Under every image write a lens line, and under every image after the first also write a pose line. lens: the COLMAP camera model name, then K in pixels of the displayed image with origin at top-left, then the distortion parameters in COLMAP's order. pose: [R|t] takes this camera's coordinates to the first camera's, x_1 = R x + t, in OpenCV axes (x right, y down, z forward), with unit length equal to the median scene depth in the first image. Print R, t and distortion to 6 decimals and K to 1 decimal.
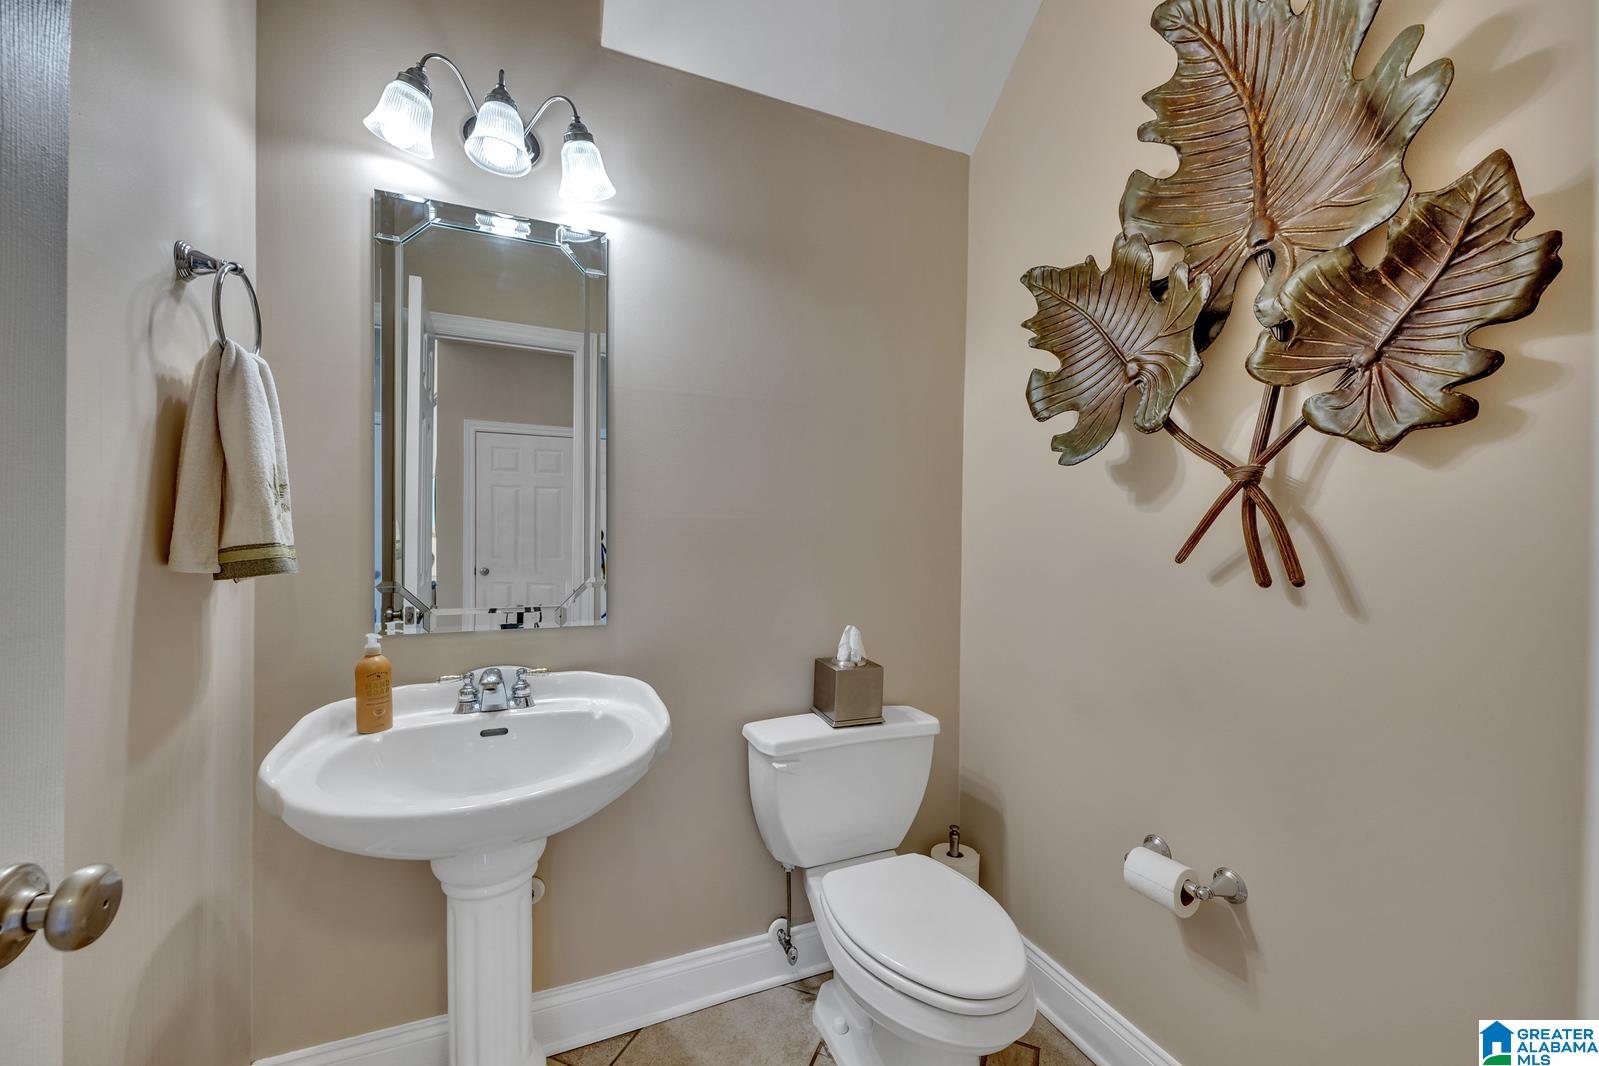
lens RADIAL K [[630.3, 0, 799.9], [0, 630.3, 537.5], [0, 0, 1]] dist [0.001421, -0.000036]
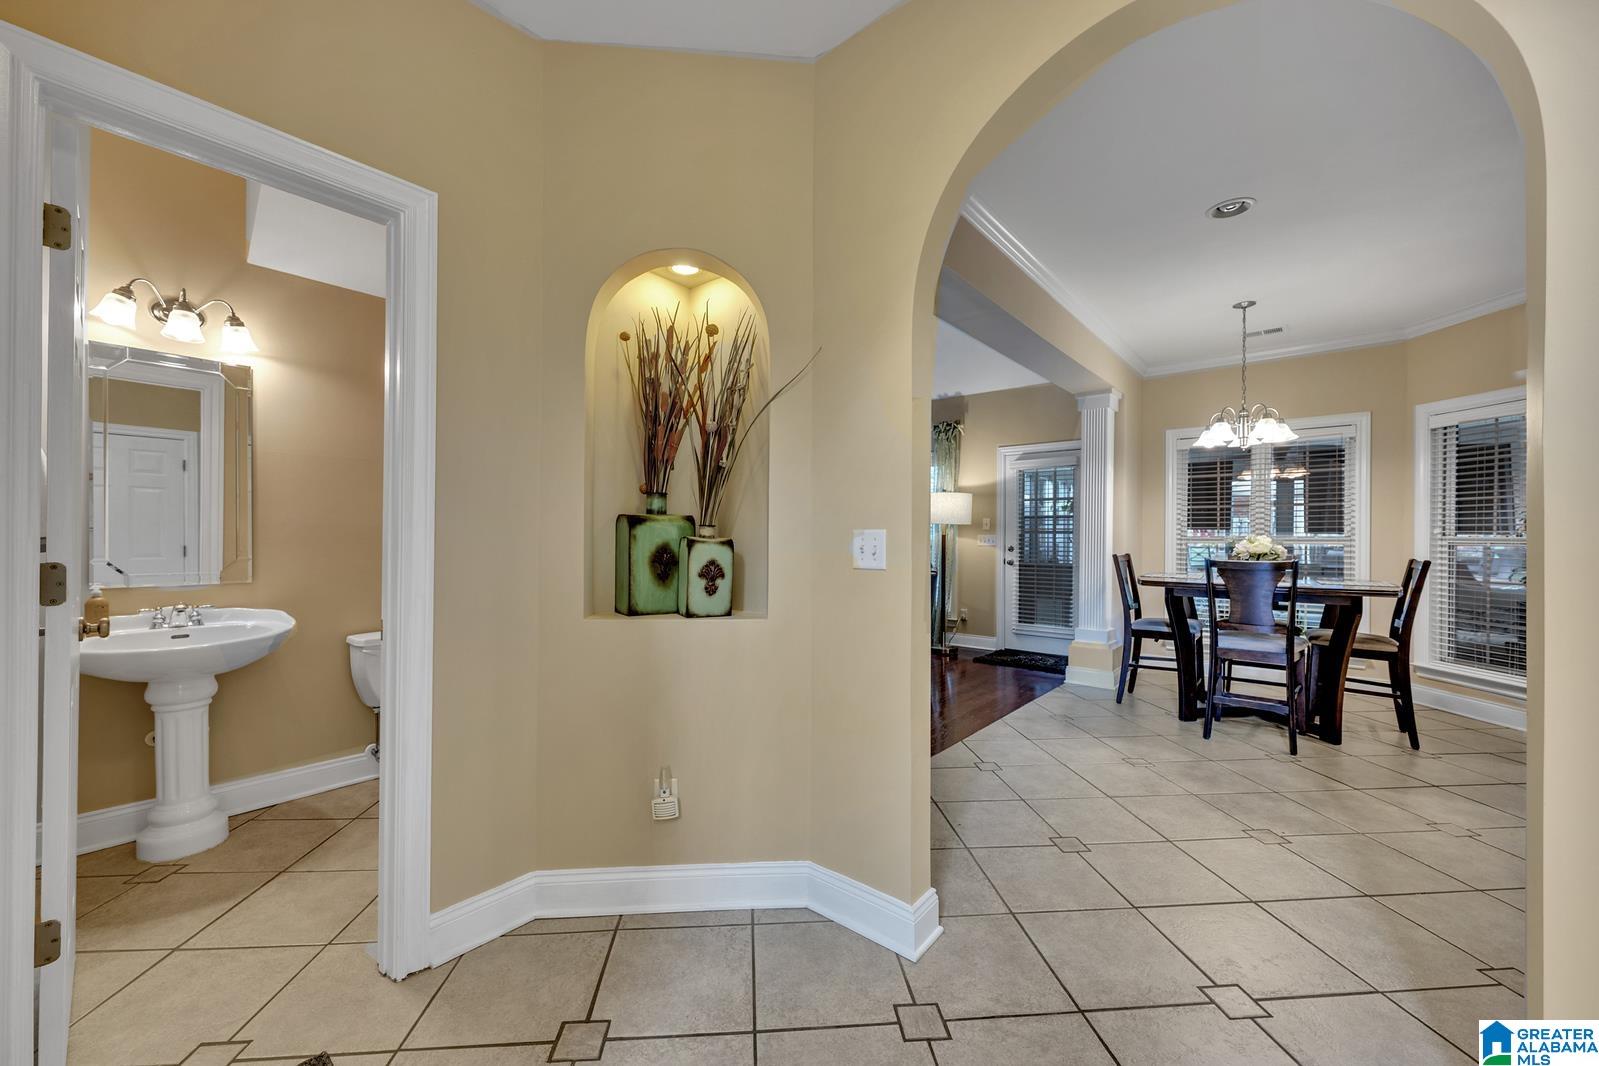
lens RADIAL K [[630.3, 0, 799.9], [0, 630.3, 537.5], [0, 0, 1]] dist [0.001421, -0.000036]
pose [[0.902541, -0.005760, 0.430566, 0.366660], [0.009379, 0.999936, -0.006283, 0.038027], [-0.430503, 0.009709, 0.902537, -1.451512]]
